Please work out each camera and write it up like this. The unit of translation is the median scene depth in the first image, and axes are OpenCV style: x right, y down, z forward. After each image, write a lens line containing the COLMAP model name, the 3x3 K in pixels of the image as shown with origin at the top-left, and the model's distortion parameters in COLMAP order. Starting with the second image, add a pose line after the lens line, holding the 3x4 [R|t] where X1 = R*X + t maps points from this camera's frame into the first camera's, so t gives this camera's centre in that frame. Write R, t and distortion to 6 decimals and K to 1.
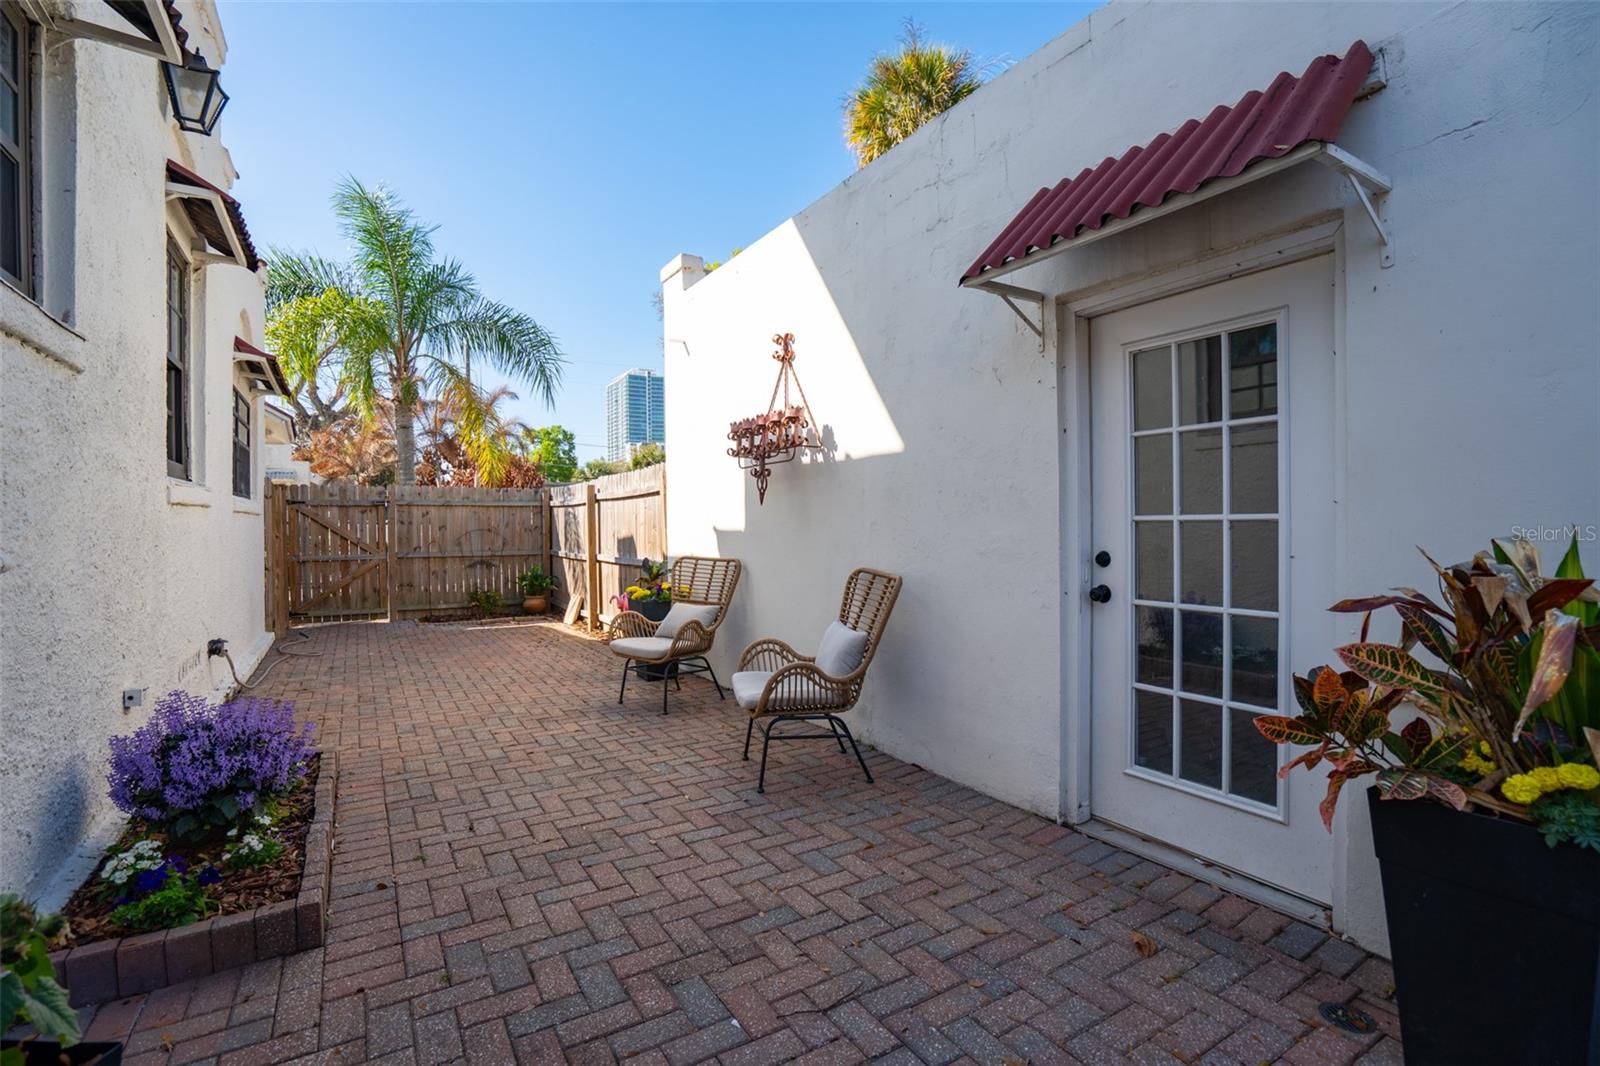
lens RADIAL K [[729.3, 0, 746.9], [0, 729.3, 545.6], [0, 0, 1]] dist [-0.010651, 0.003639]
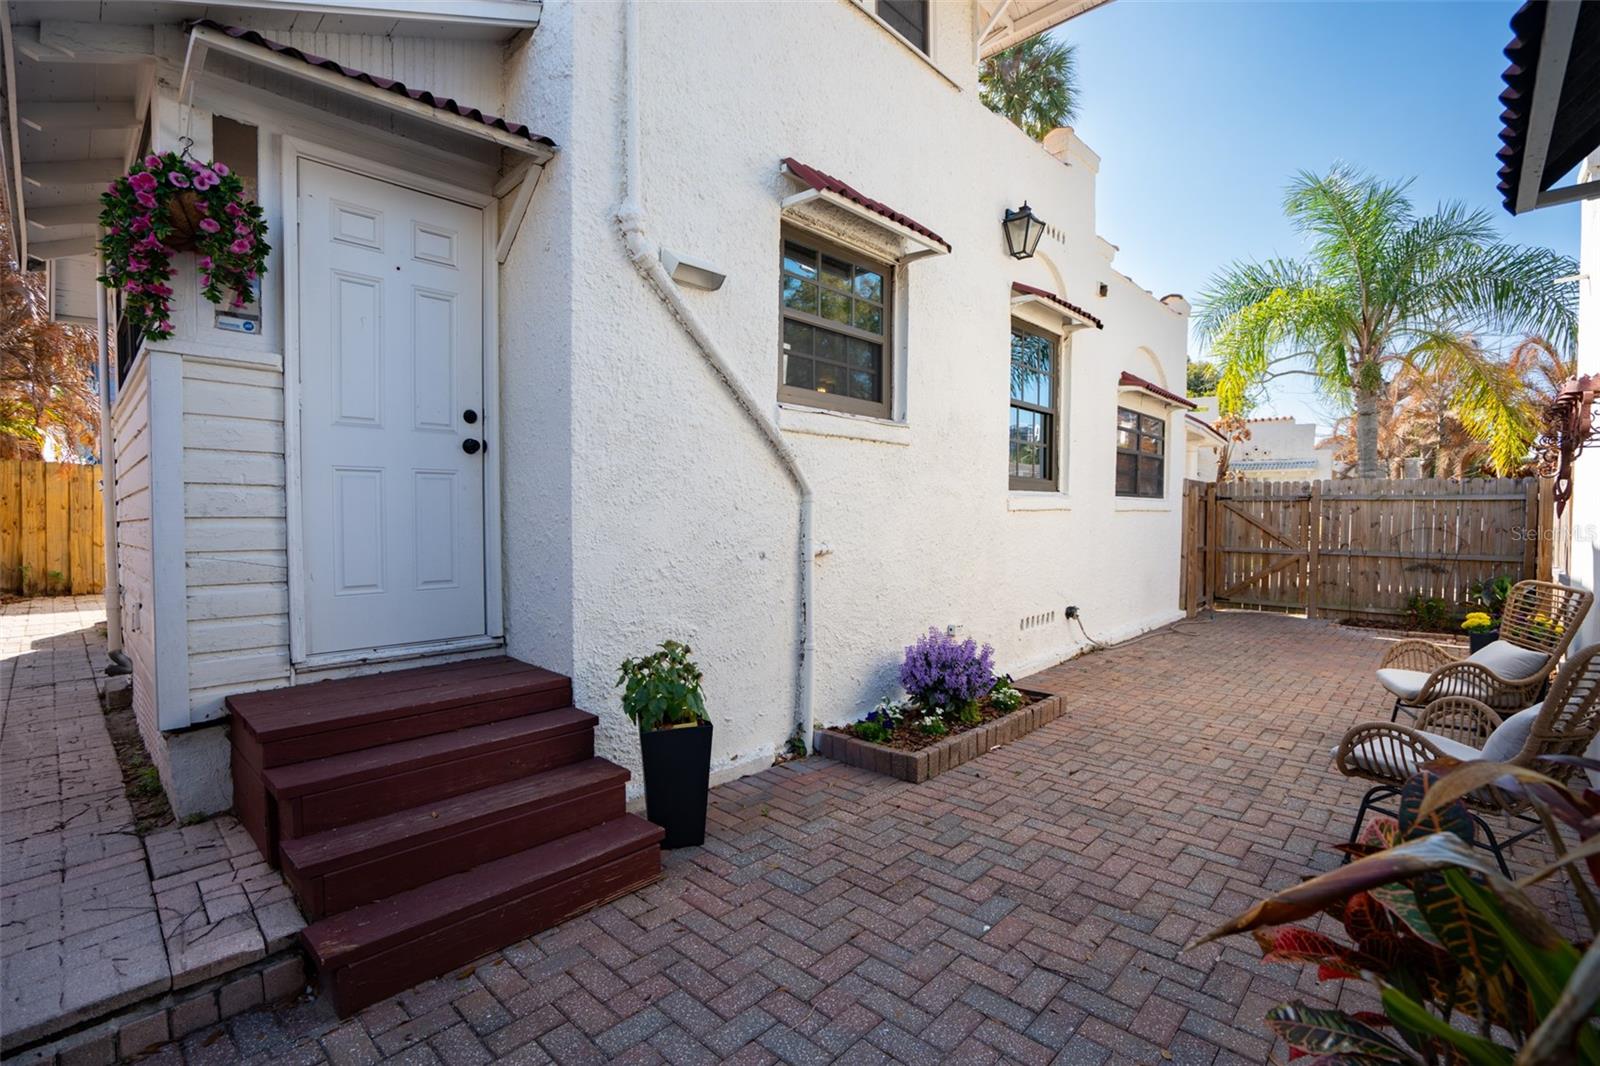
lens RADIAL K [[729.3, 0, 810.6], [0, 729.3, 543.8], [0, 0, 1]] dist [-0.010651, 0.003639]
pose [[0.300350, 0.044258, -0.952802, 0.536159], [-0.025829, 0.998934, 0.038258, -0.036284], [0.953479, 0.013119, 0.301173, 0.143912]]
